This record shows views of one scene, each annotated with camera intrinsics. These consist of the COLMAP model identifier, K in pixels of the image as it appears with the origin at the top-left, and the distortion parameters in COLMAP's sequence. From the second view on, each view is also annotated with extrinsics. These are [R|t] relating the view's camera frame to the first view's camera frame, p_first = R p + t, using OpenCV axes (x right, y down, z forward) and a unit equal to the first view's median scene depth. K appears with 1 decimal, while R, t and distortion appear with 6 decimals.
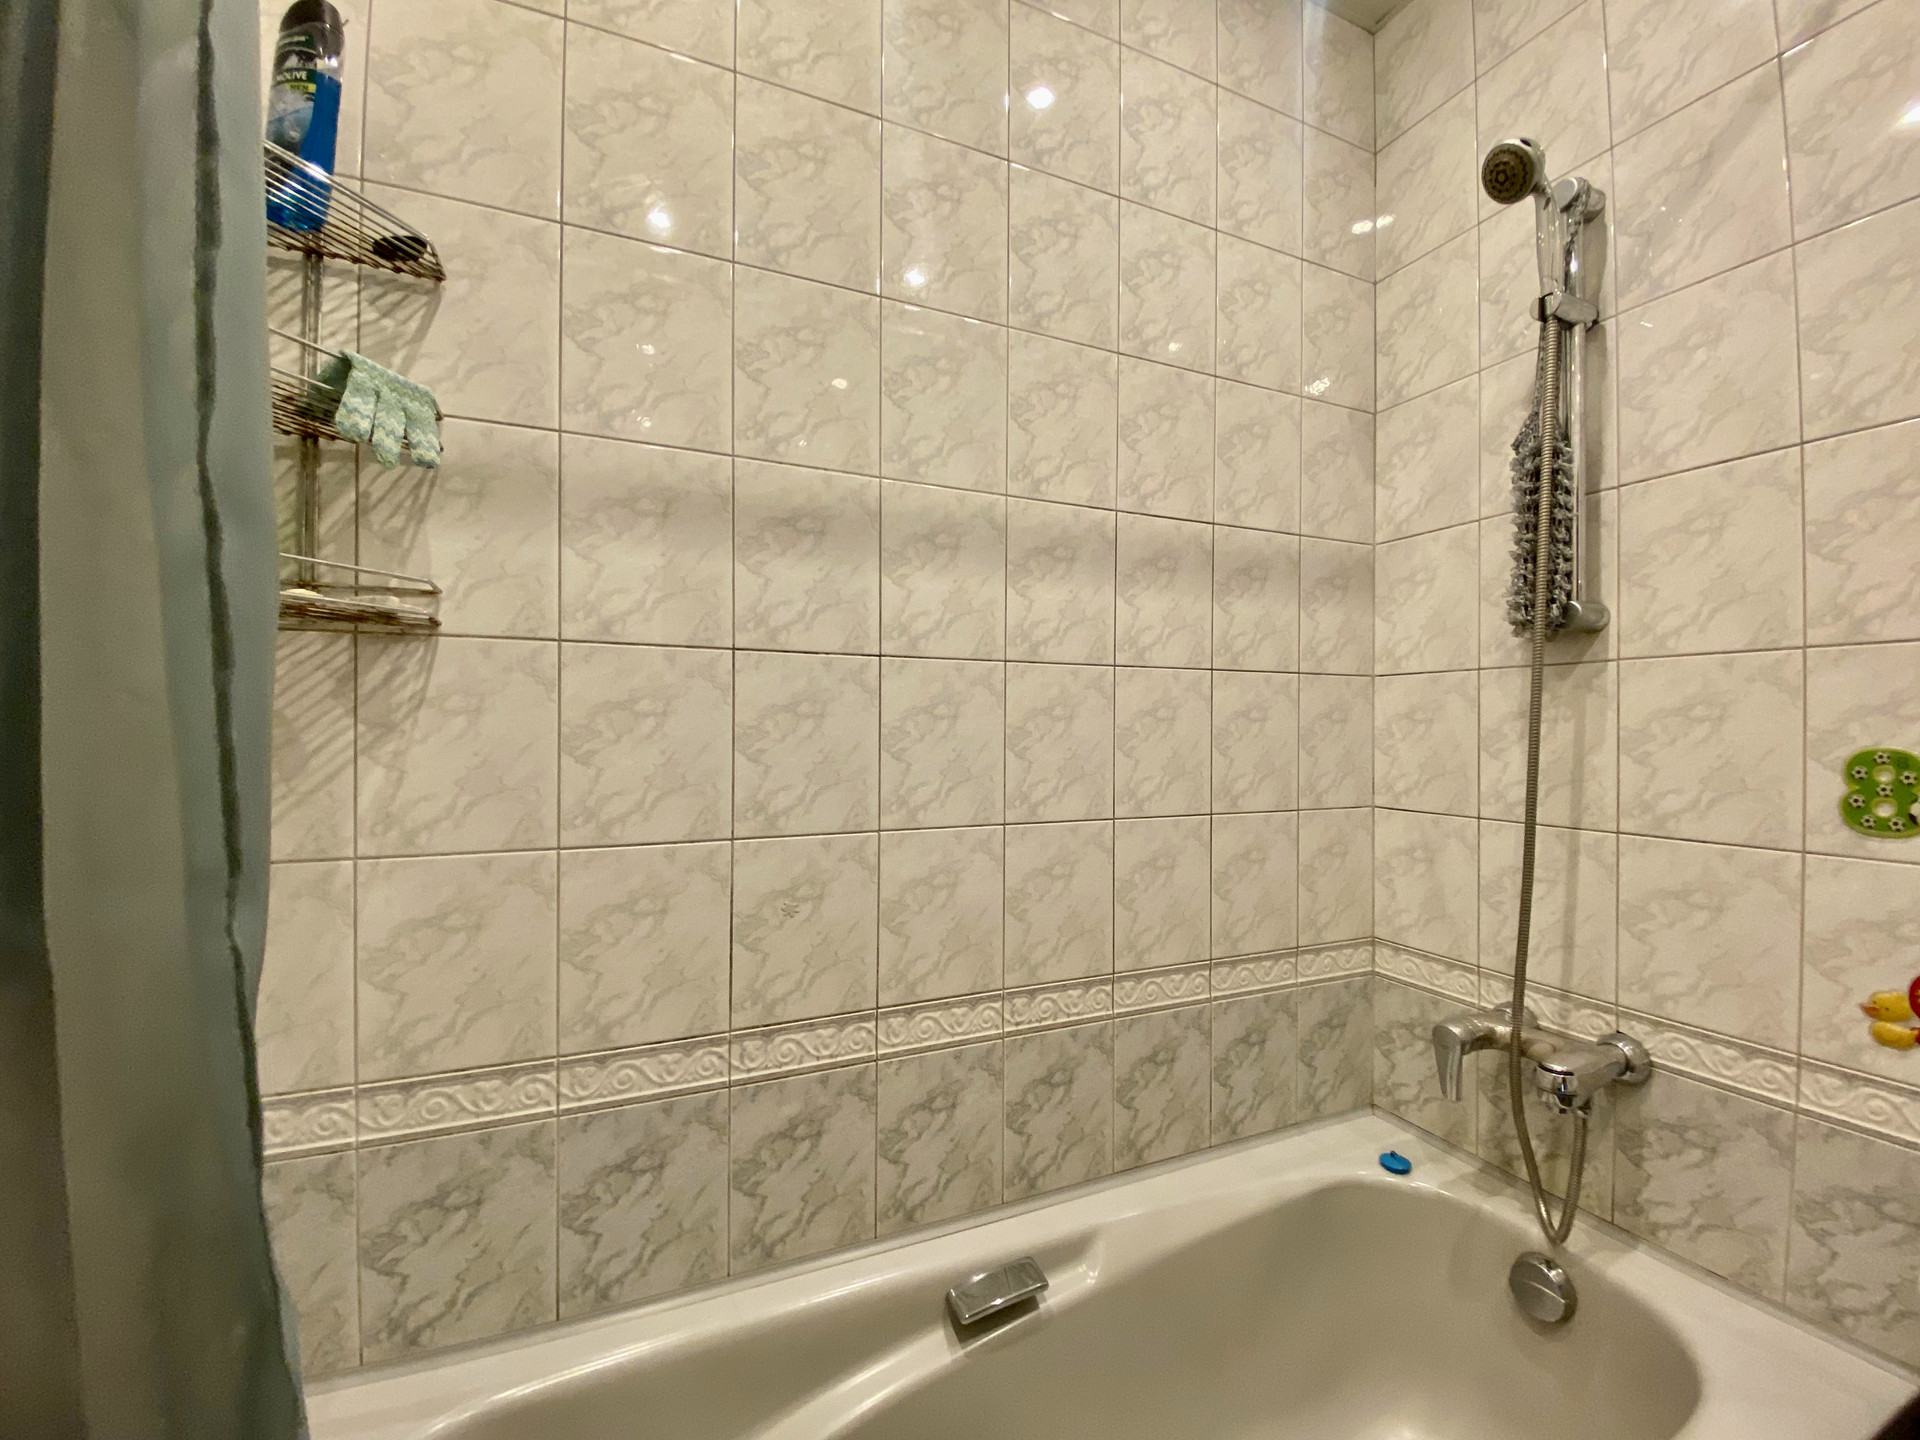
lens RADIAL K [[774.2, 0, 963.0], [0, 774.2, 724.0], [0, 0, 1]] dist [0.015551, -0.017985]
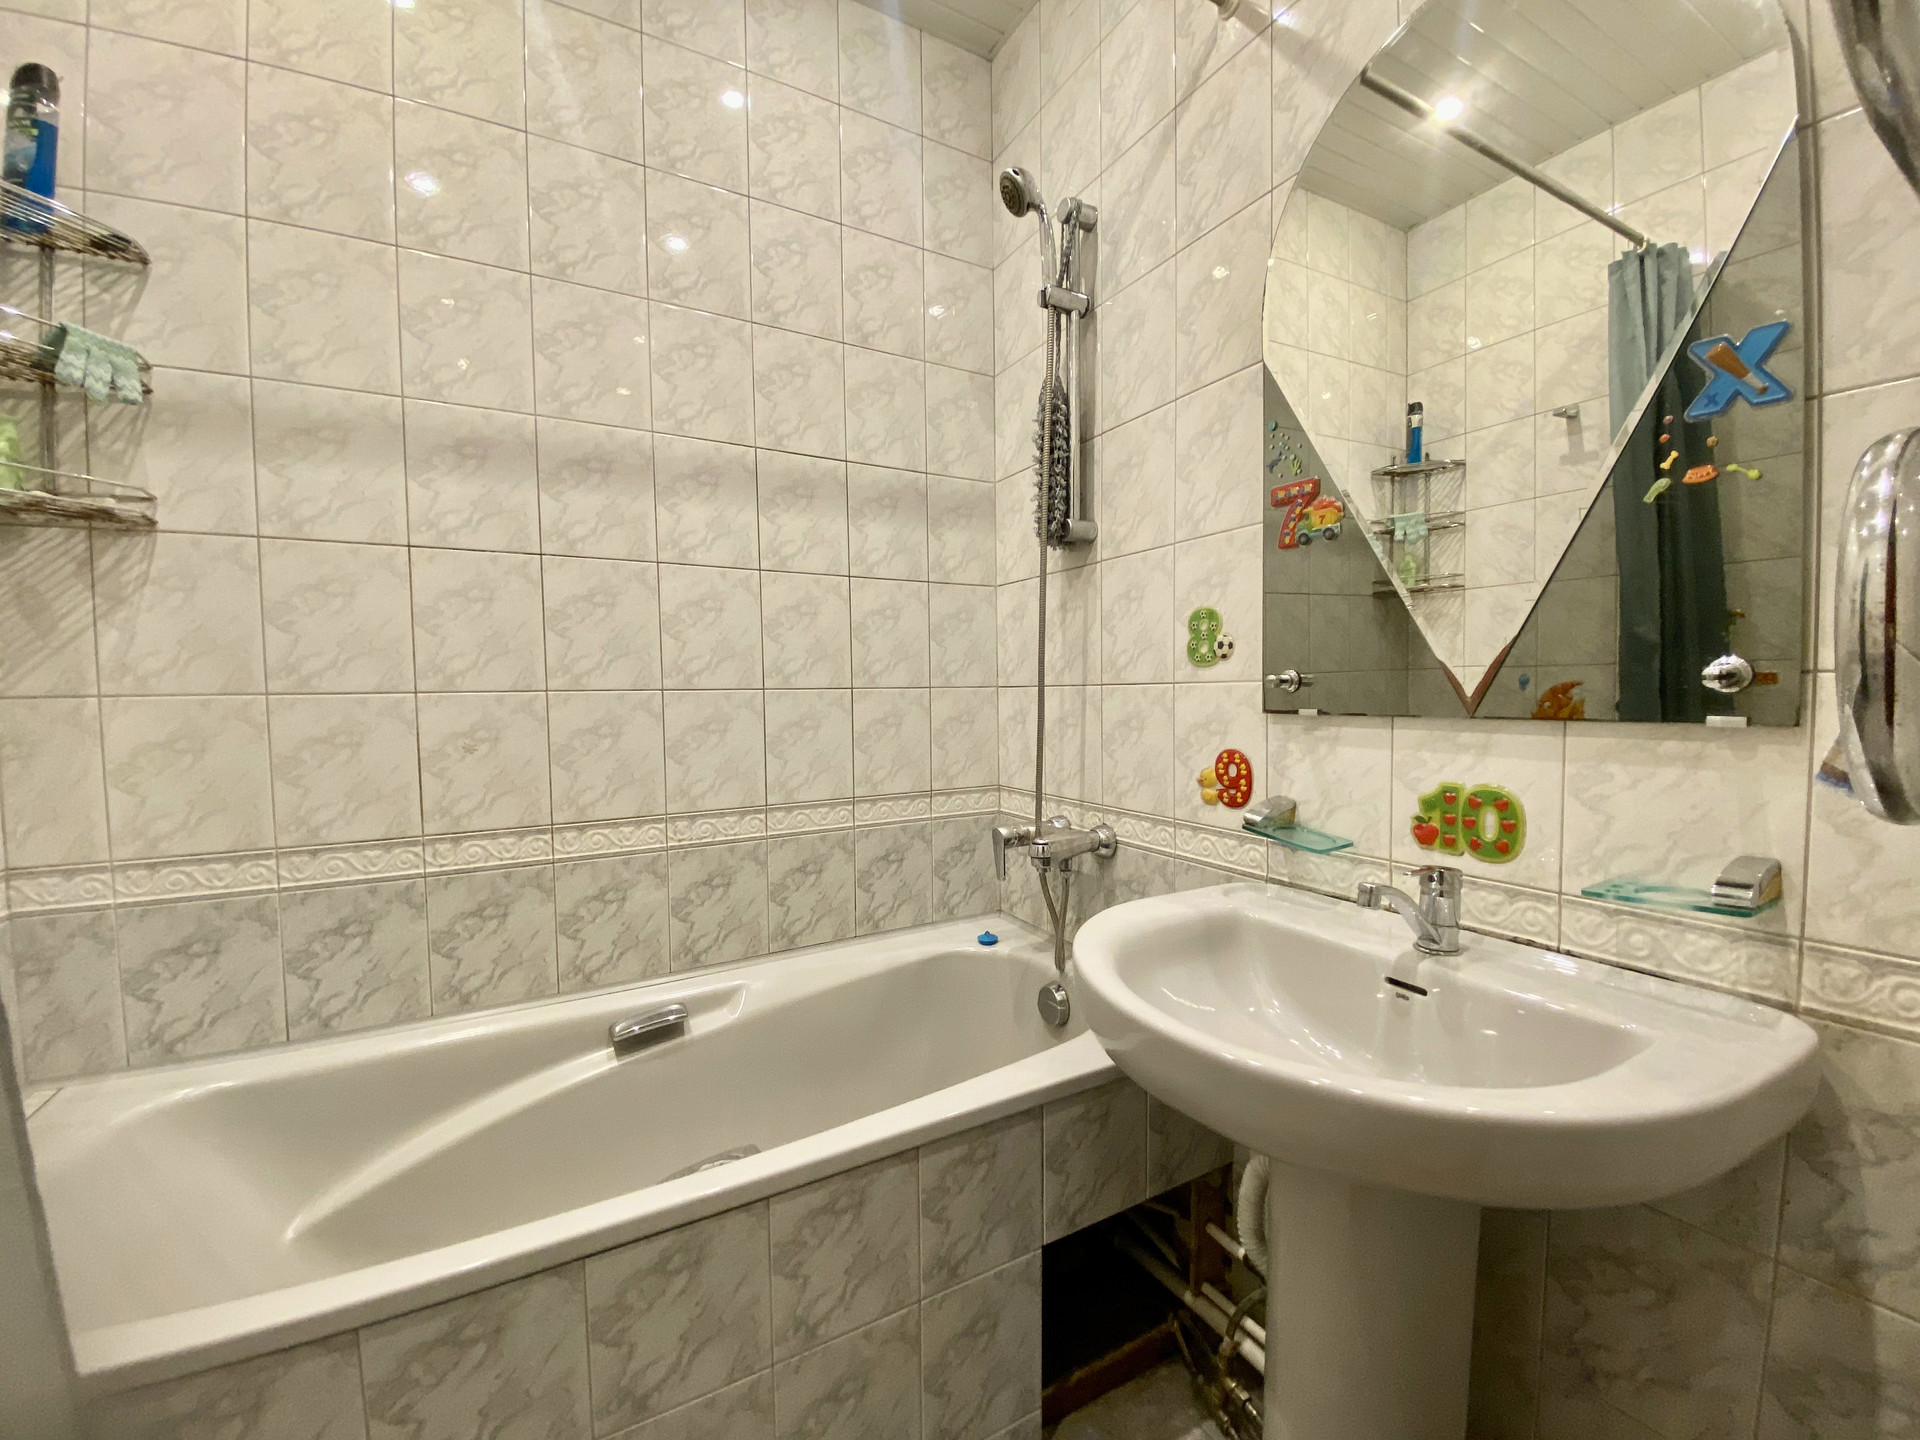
lens RADIAL K [[771.0, 0, 960.0], [0, 771.0, 720.0], [0, 0, 1]] dist [0.011778, -0.016092]
pose [[0.994816, -0.021581, 0.099371, 0.538556], [0.016731, 0.998640, 0.049379, 0.160982], [-0.100301, -0.047460, 0.993825, -0.443430]]
